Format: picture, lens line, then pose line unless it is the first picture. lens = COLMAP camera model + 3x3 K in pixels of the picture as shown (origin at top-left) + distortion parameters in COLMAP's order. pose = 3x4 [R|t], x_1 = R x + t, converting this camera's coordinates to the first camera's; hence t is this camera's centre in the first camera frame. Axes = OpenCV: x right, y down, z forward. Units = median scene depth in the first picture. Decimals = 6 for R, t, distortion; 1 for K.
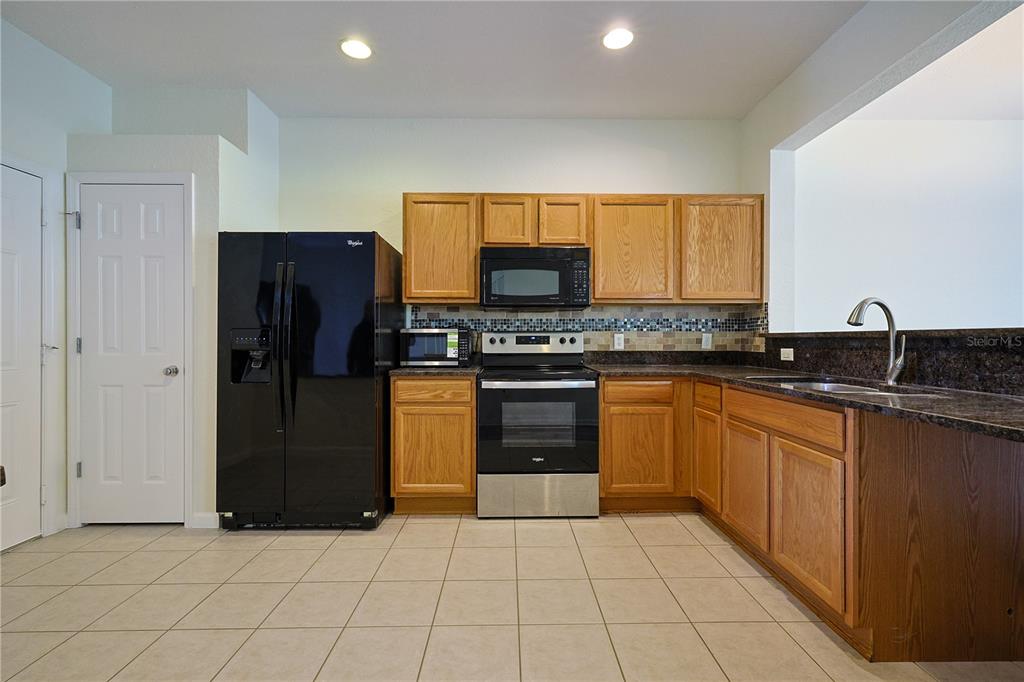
lens RADIAL K [[457.4, 0, 514.6], [0, 457.4, 342.3], [0, 0, 1]] dist [0.000104, -0.000121]
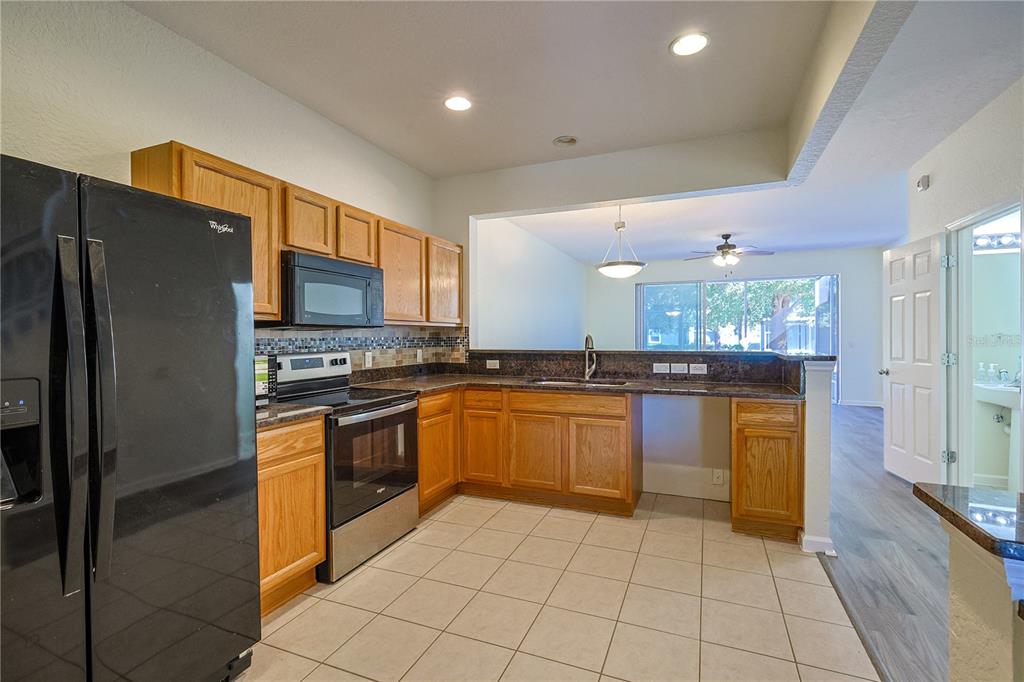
lens RADIAL K [[457.4, 0, 512.0], [0, 457.4, 339.8], [0, 0, 1]] dist [0.000104, -0.000121]
pose [[0.399276, -0.010198, 0.916774, -0.640265], [0.012478, 0.999906, 0.005689, -0.053372], [-0.916746, 0.009168, 0.399366, 0.331243]]
